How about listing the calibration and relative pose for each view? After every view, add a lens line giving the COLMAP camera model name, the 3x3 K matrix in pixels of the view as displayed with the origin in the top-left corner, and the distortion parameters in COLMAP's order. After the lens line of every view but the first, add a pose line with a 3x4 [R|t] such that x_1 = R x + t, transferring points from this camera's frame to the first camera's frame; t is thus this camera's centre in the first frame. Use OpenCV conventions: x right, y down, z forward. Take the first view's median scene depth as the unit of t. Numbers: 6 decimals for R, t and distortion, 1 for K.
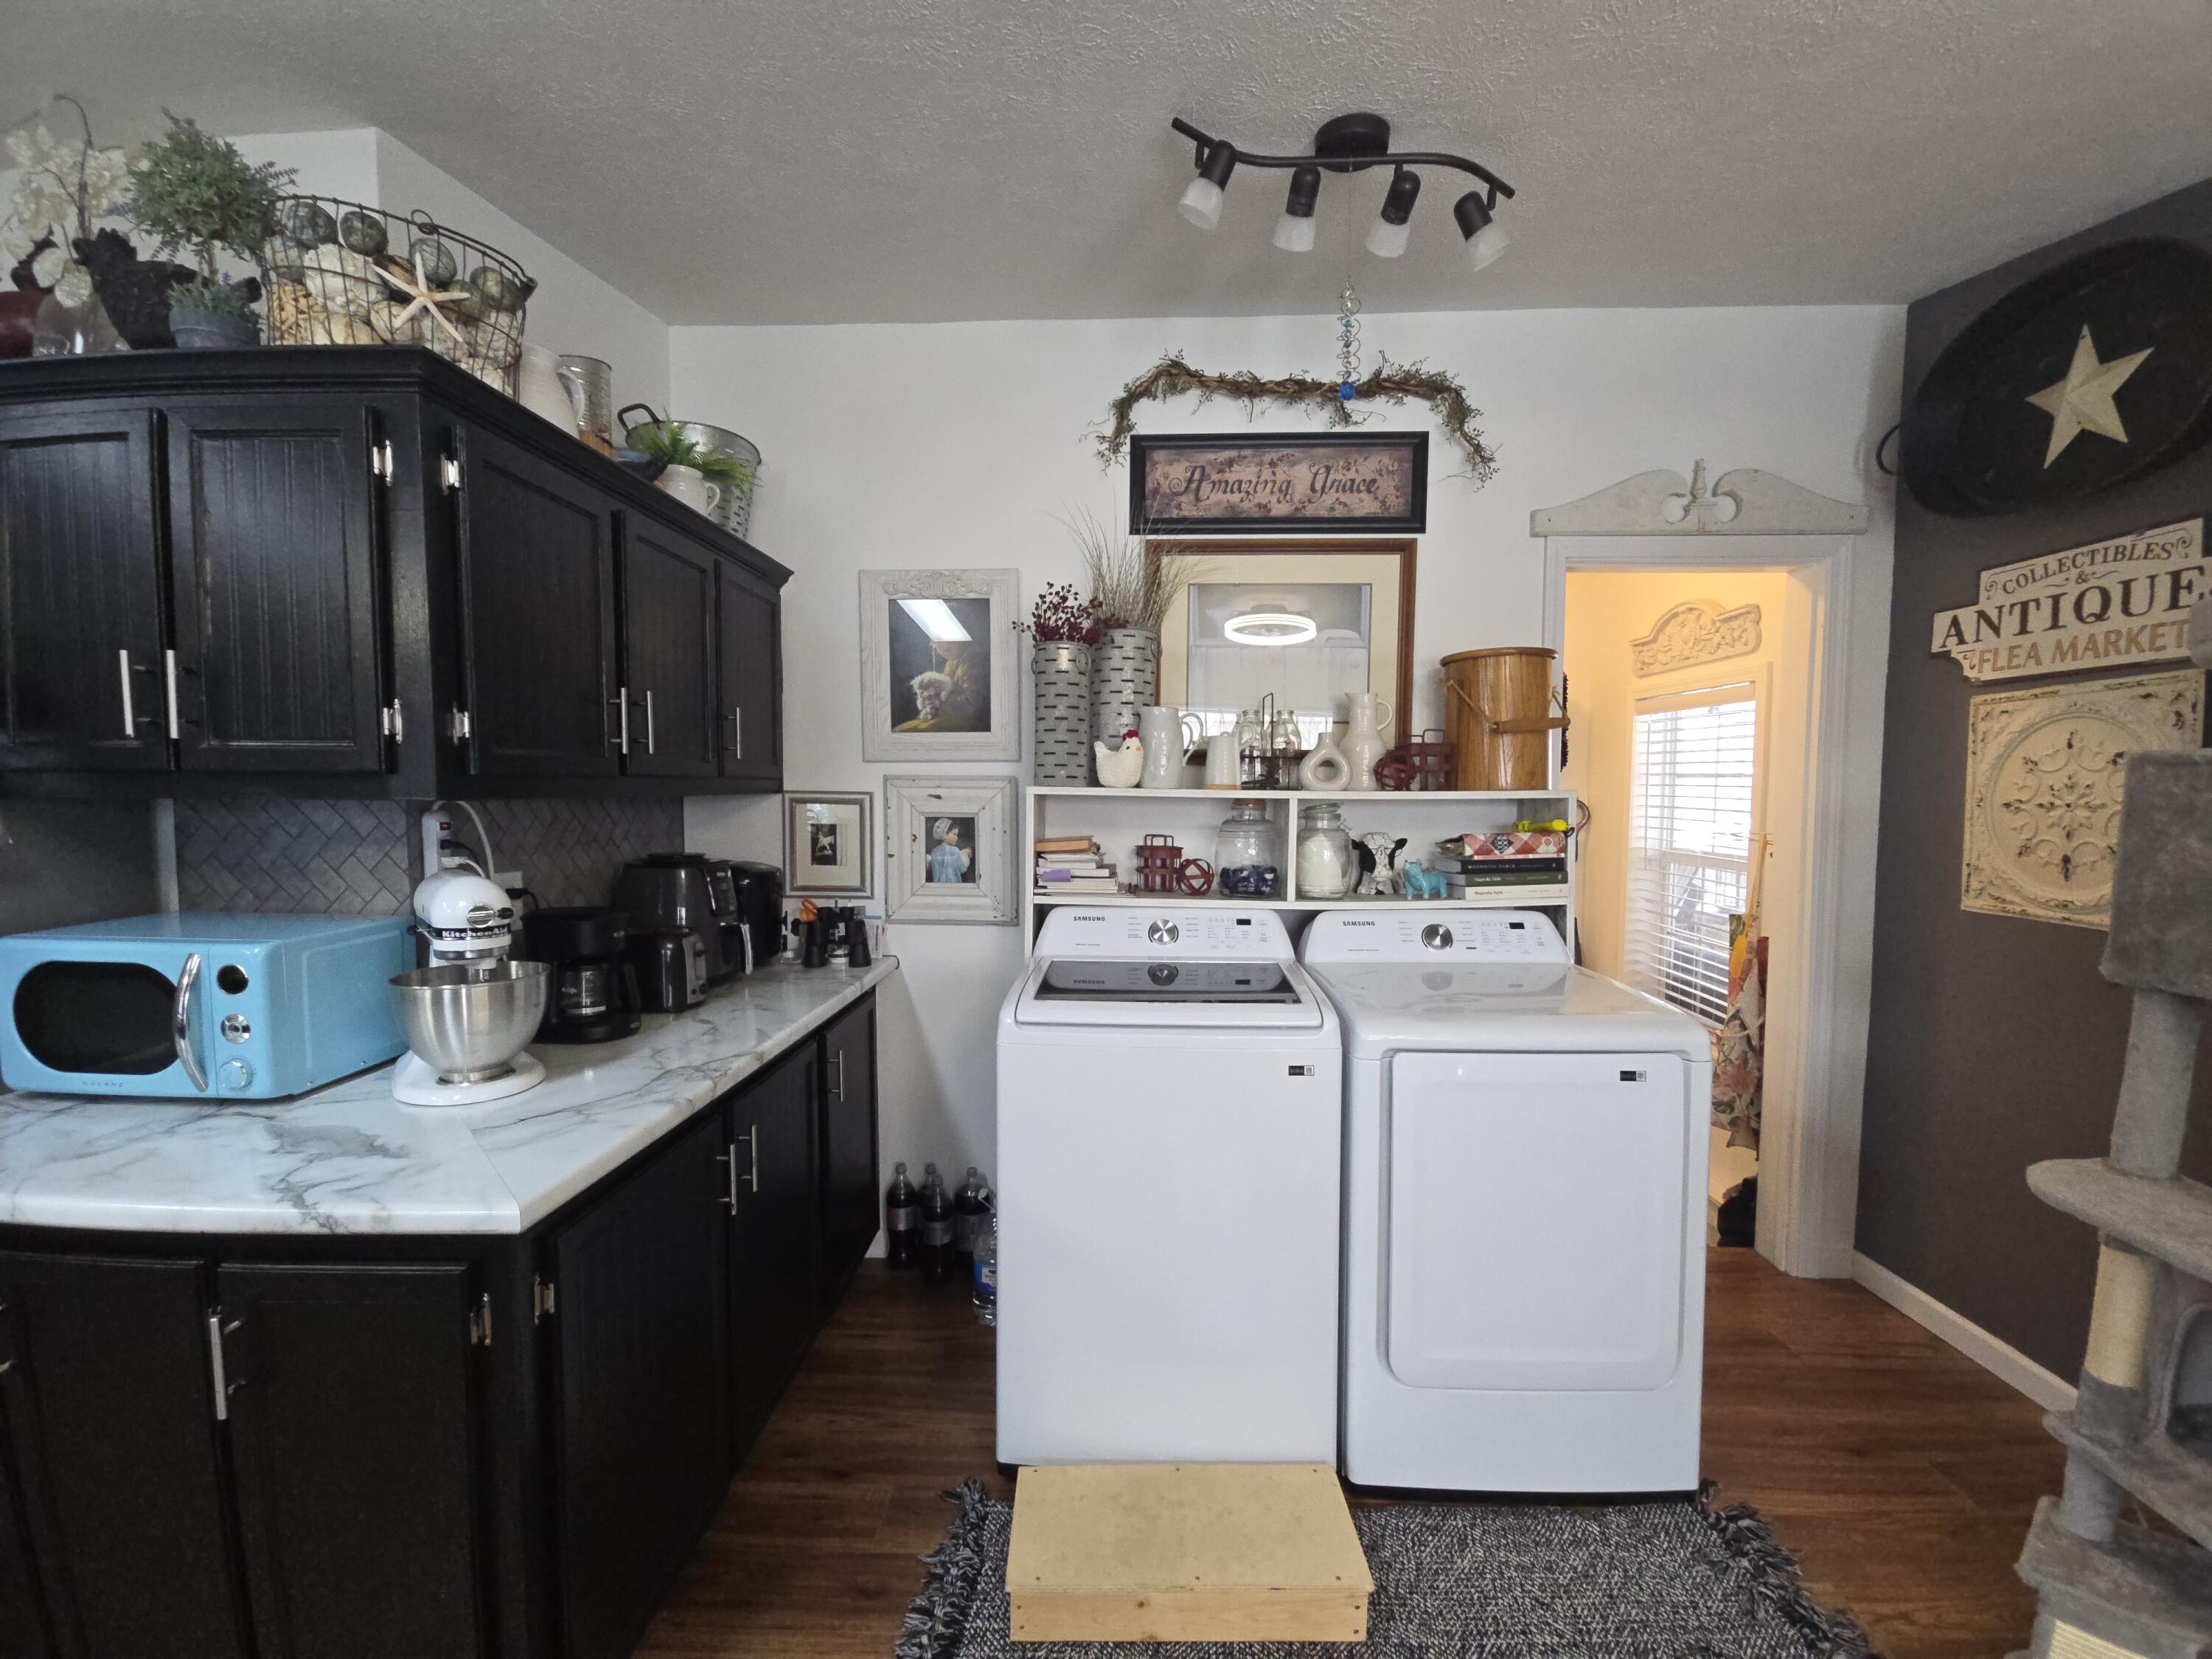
lens RADIAL K [[903.4, 0, 1077.8], [0, 903.4, 842.7], [0, 0, 1]] dist [0.001919, -0.002837]
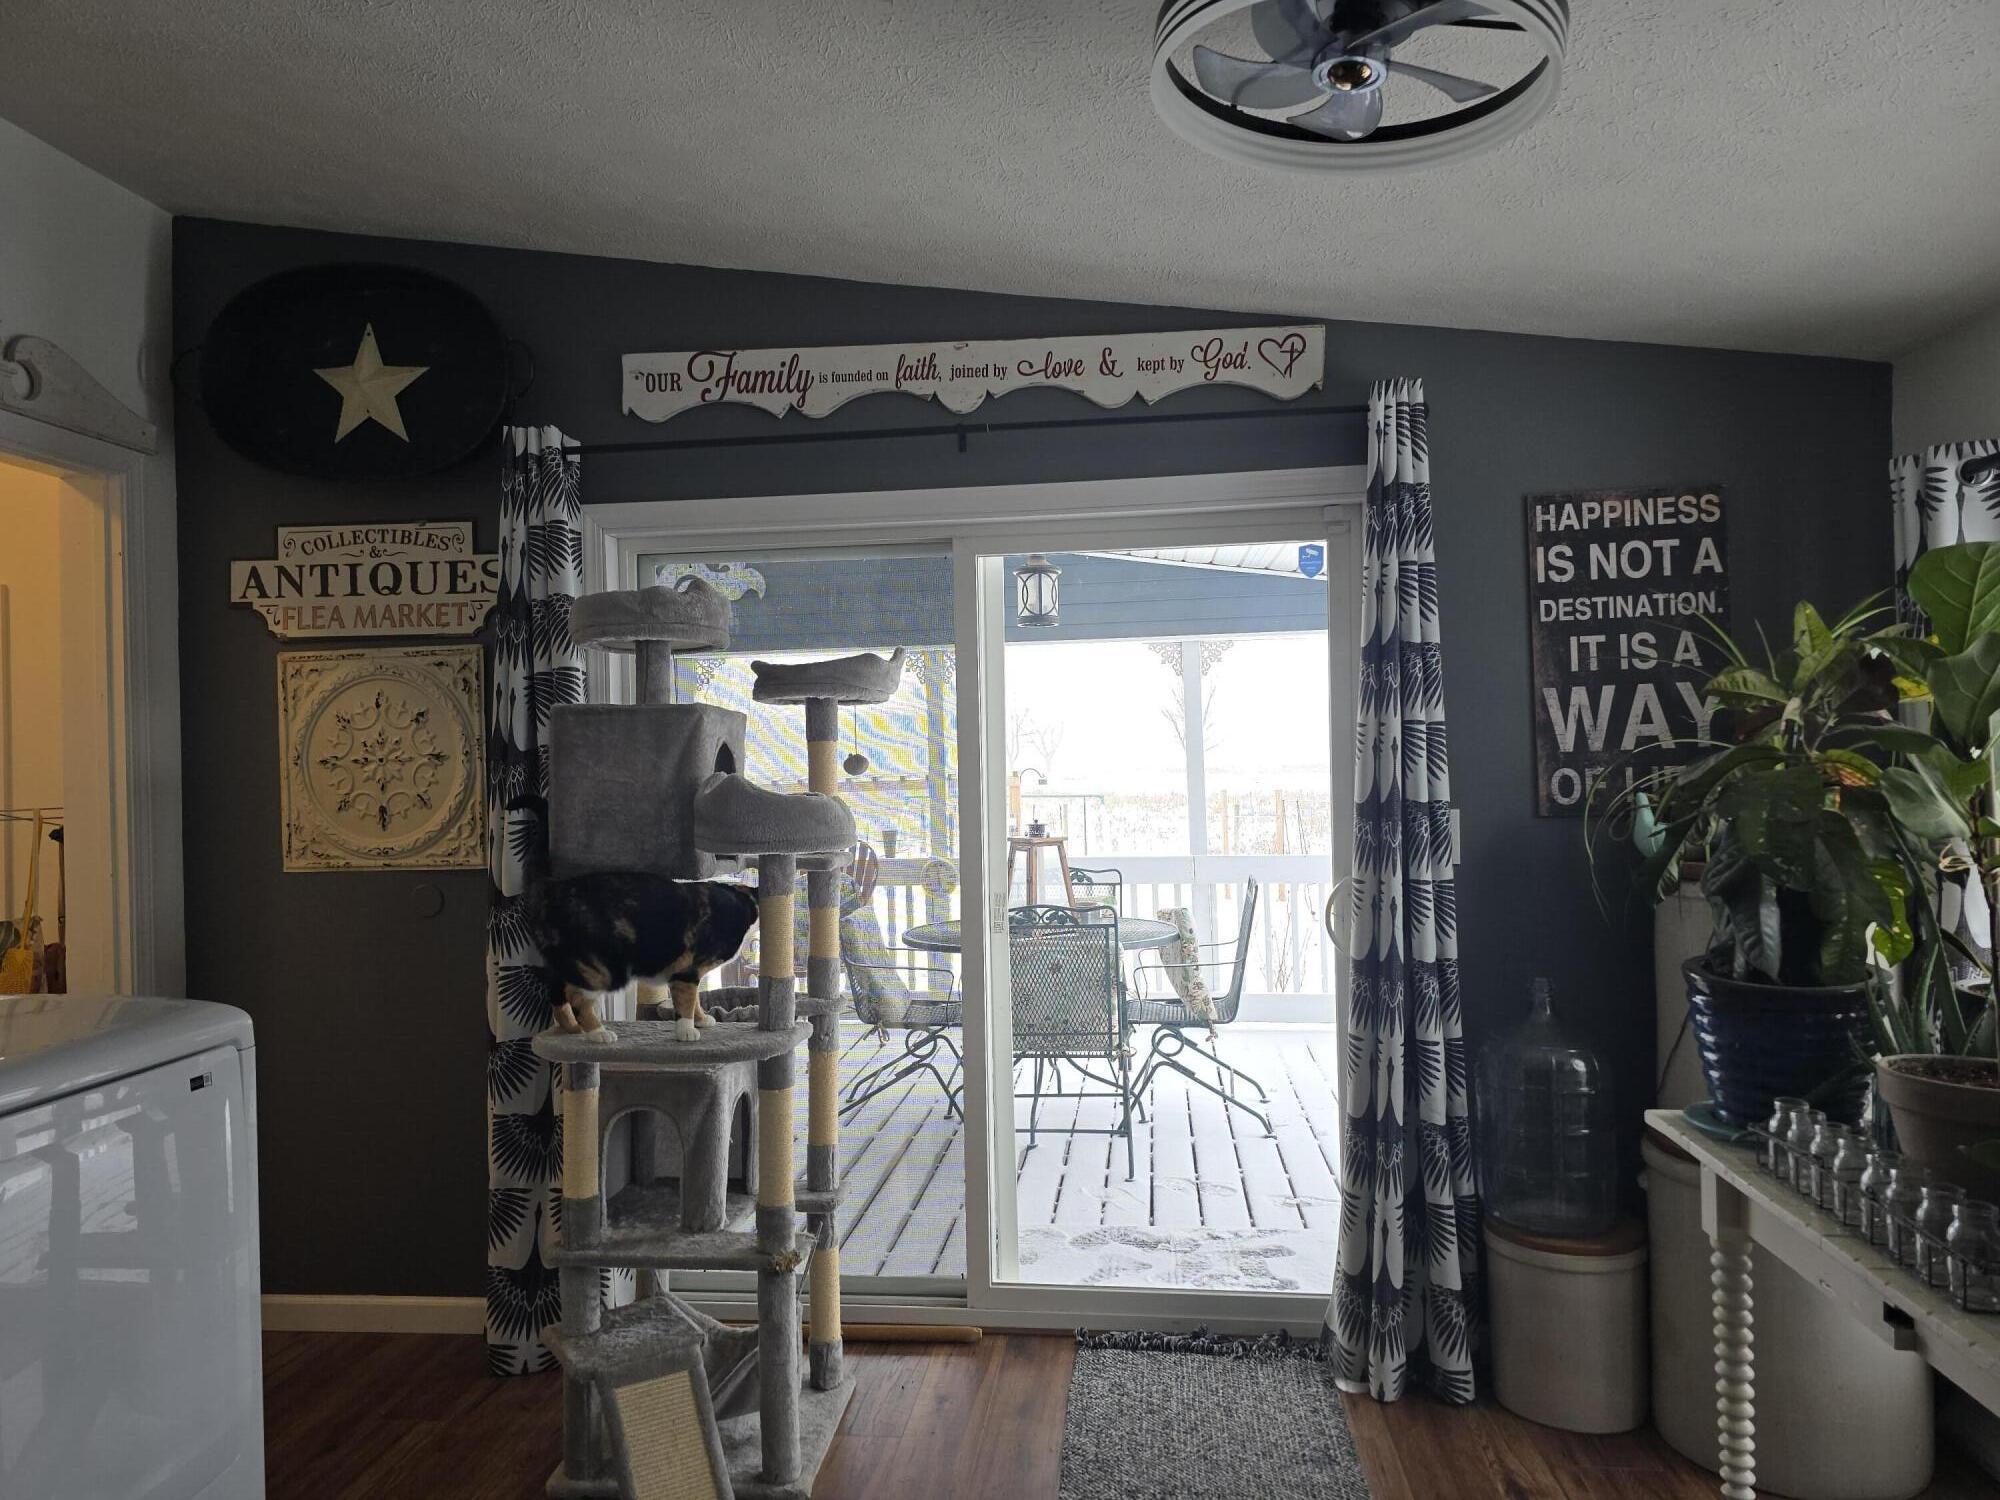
lens RADIAL K [[1332.8, 0, 987.4], [0, 1332.8, 757.1], [0, 0, 1]] dist [0.056590, -0.044457]
pose [[0.085466, 0.004385, 0.996331, -0.394041], [0.077375, 0.996941, -0.011025, 0.025652], [-0.993332, 0.078033, 0.084866, 0.125288]]
